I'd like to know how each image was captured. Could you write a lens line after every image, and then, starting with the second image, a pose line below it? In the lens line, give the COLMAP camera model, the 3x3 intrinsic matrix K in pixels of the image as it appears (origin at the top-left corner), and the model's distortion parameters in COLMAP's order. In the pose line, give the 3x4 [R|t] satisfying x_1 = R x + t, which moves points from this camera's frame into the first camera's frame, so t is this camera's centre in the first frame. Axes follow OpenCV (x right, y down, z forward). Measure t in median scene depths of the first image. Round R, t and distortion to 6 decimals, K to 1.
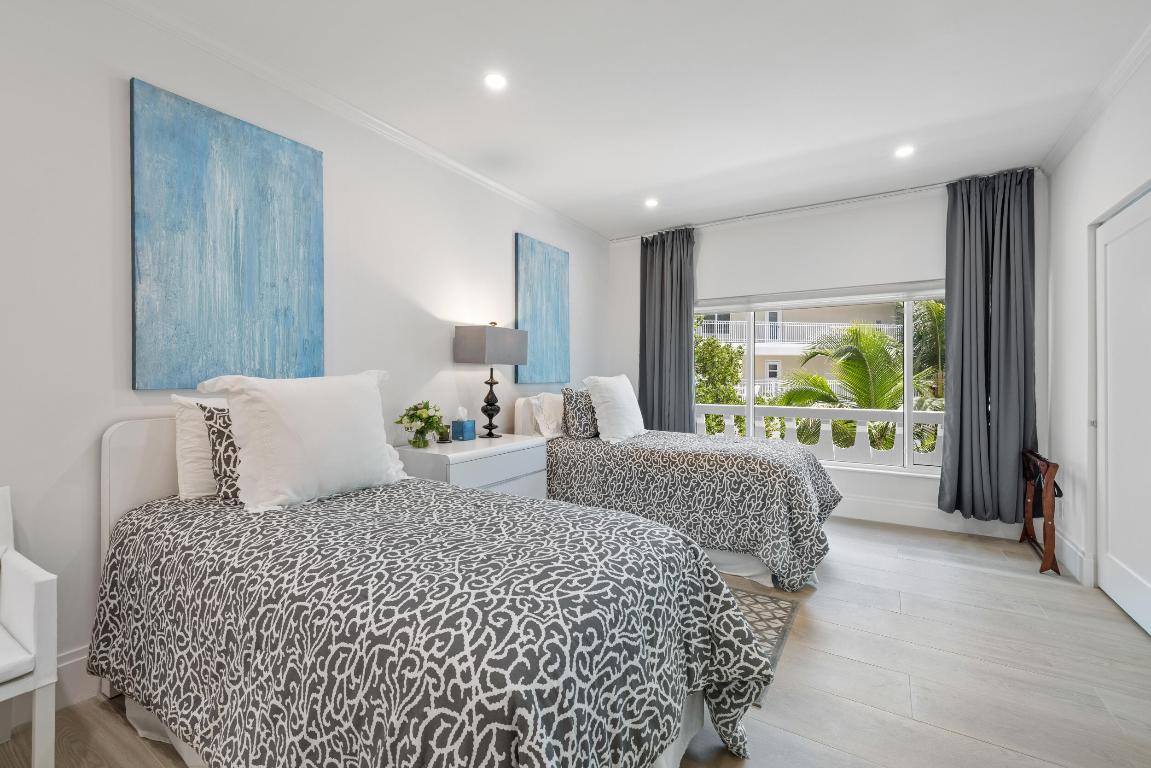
lens RADIAL K [[479.9, 0, 576.2], [0, 479.9, 379.2], [0, 0, 1]] dist [0.000885, 0.000567]
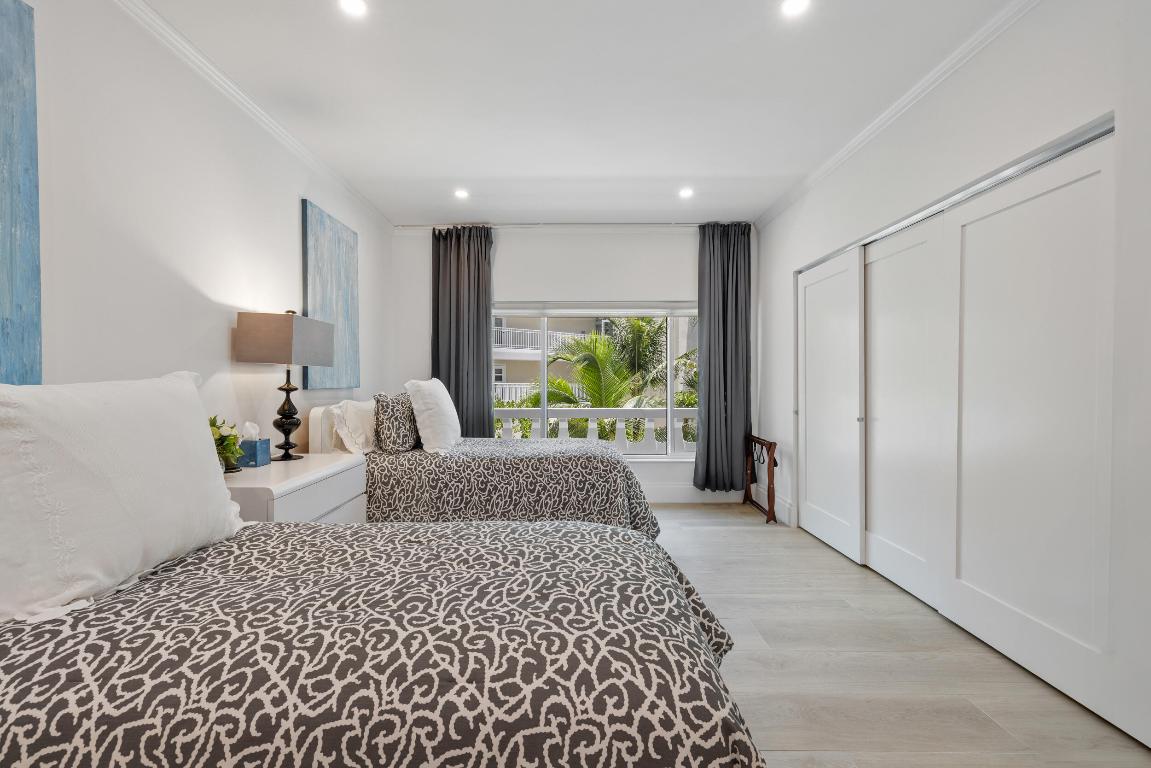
lens RADIAL K [[496.7, 0, 575.5], [0, 496.7, 384.0], [0, 0, 1]] dist [0.004451, 0.000972]
pose [[0.852575, -0.007226, 0.522555, -0.214257], [0.006429, 0.999974, 0.003339, -0.000084], [-0.522566, 0.000512, 0.852599, 0.081061]]
